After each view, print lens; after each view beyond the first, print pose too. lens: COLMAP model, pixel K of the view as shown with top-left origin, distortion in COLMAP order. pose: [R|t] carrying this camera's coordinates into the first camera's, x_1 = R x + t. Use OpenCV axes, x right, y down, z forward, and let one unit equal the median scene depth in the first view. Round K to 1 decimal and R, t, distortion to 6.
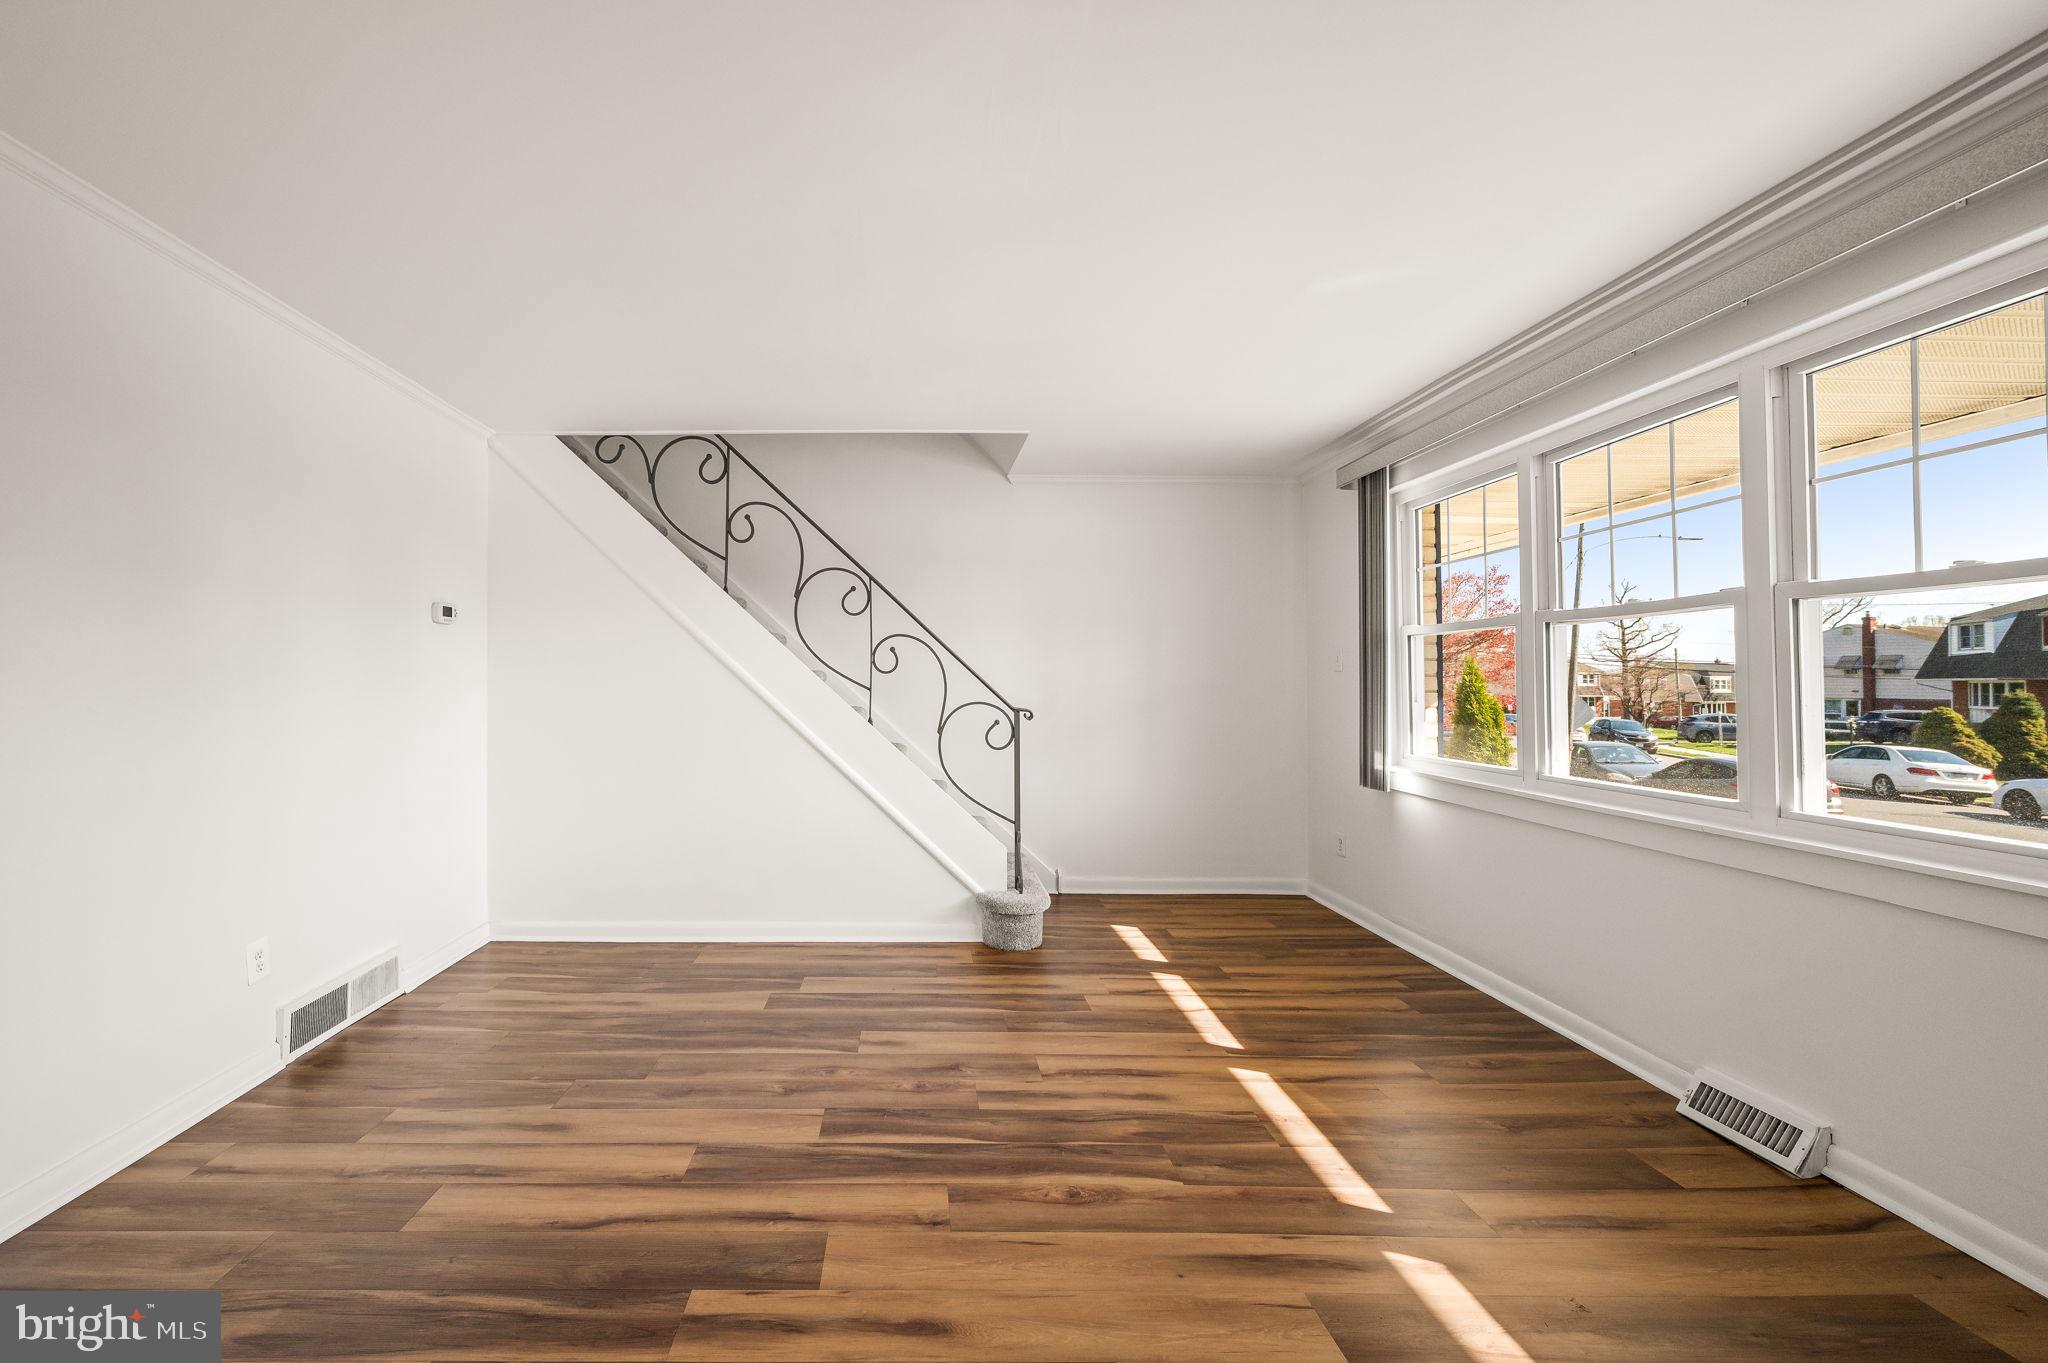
lens RADIAL K [[854.6, 0, 1023.9], [0, 854.6, 673.0], [0, 0, 1]] dist [-0.001162, -0.000295]
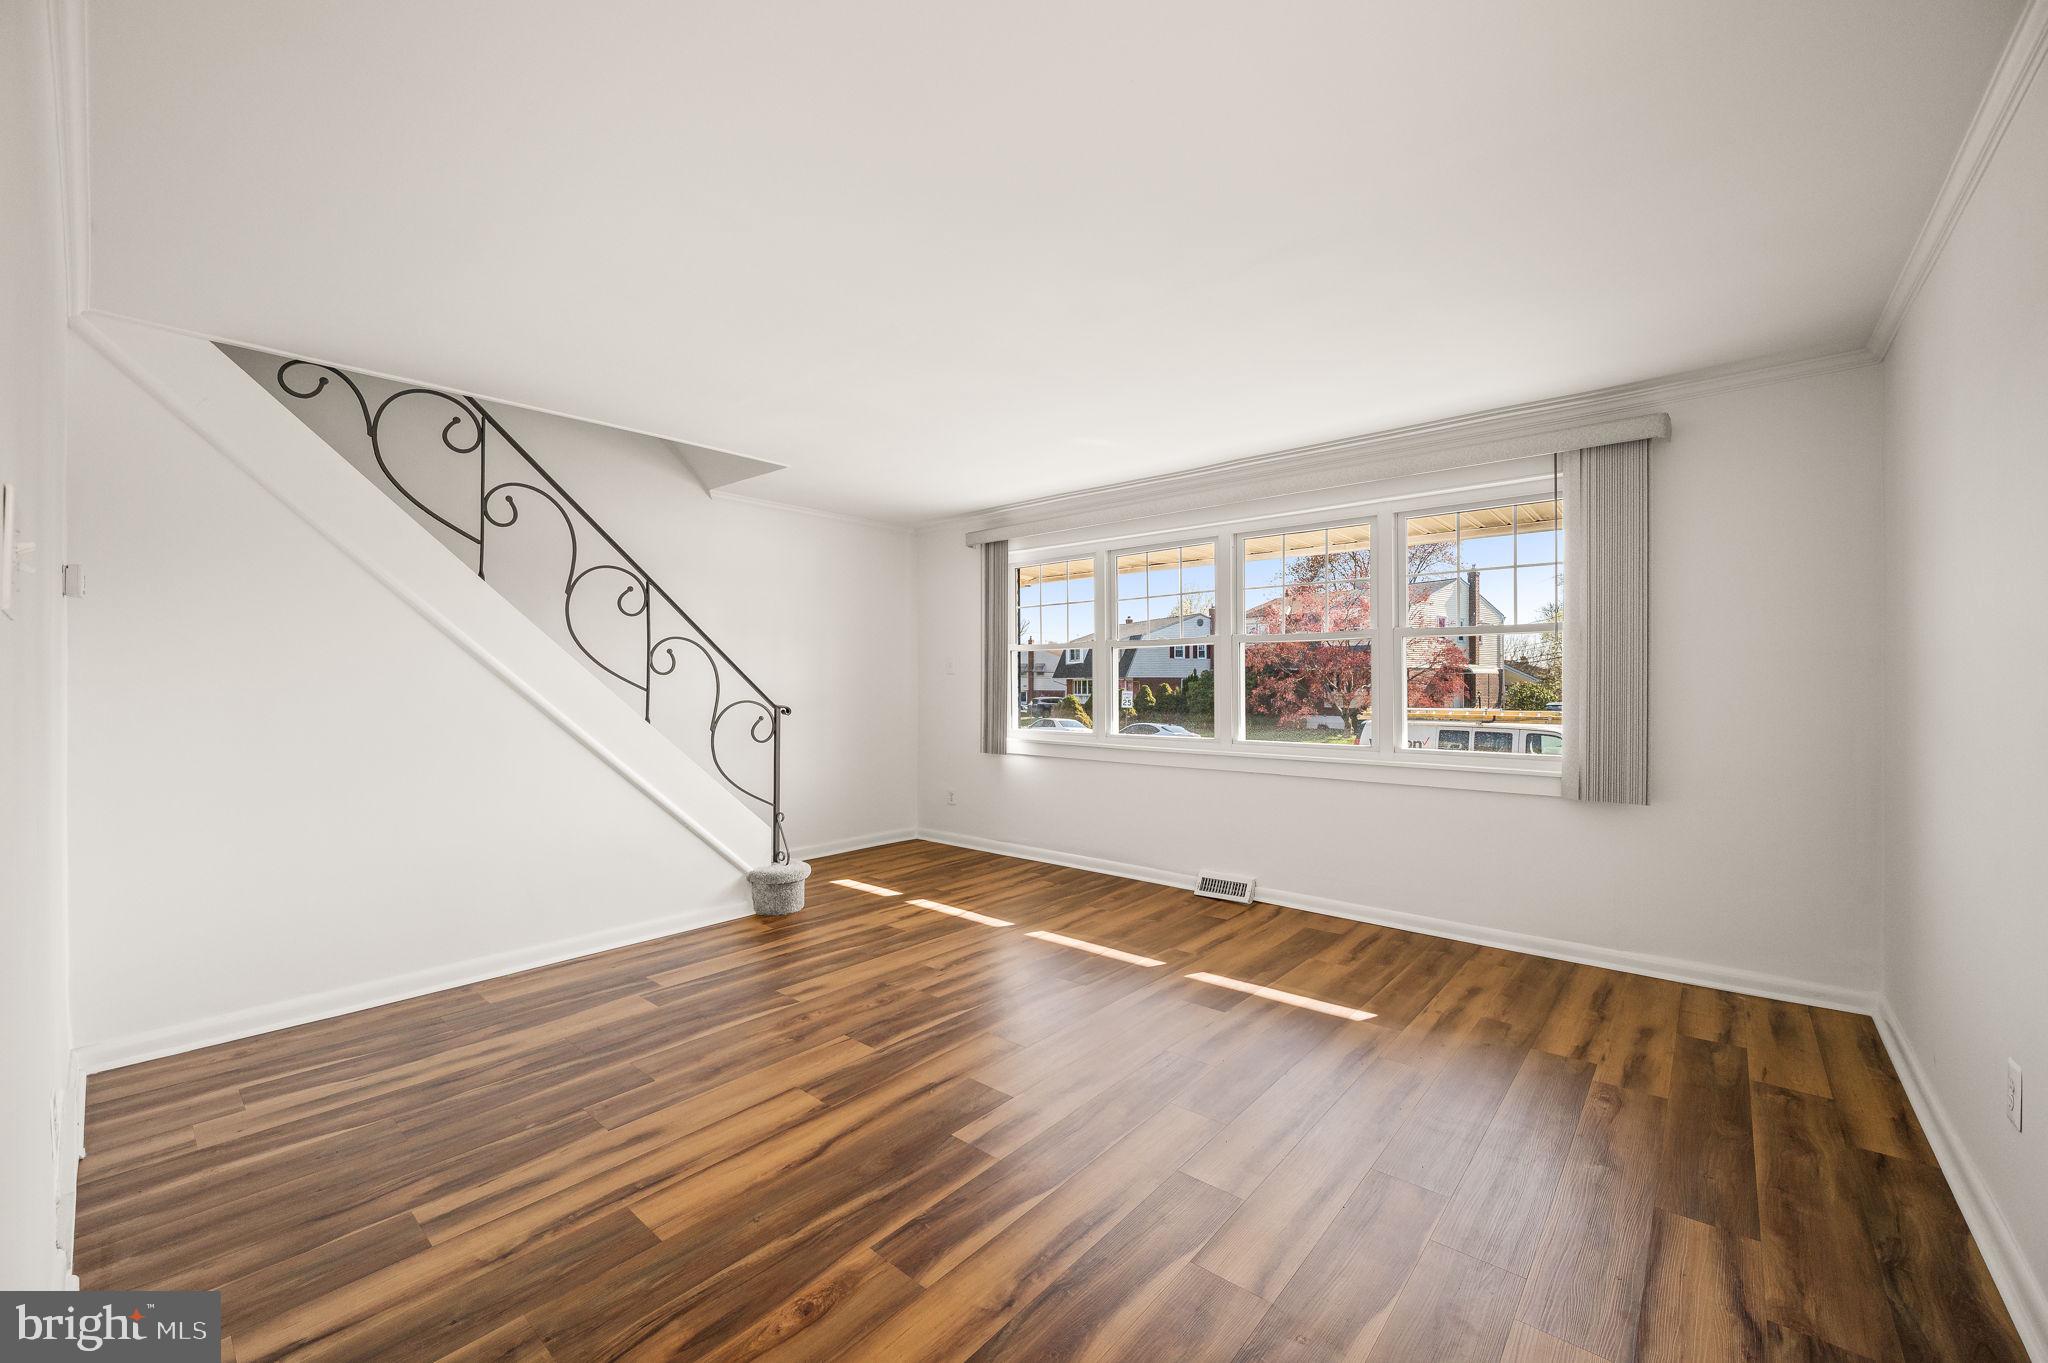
lens RADIAL K [[803.2, 0, 1023.8], [0, 803.2, 681.5], [0, 0, 1]] dist [-0.000392, -0.000037]
pose [[0.657922, -0.003214, 0.753079, -0.618561], [-0.005624, 0.999942, 0.009181, -0.002590], [-0.753065, -0.010275, 0.657866, 0.042465]]
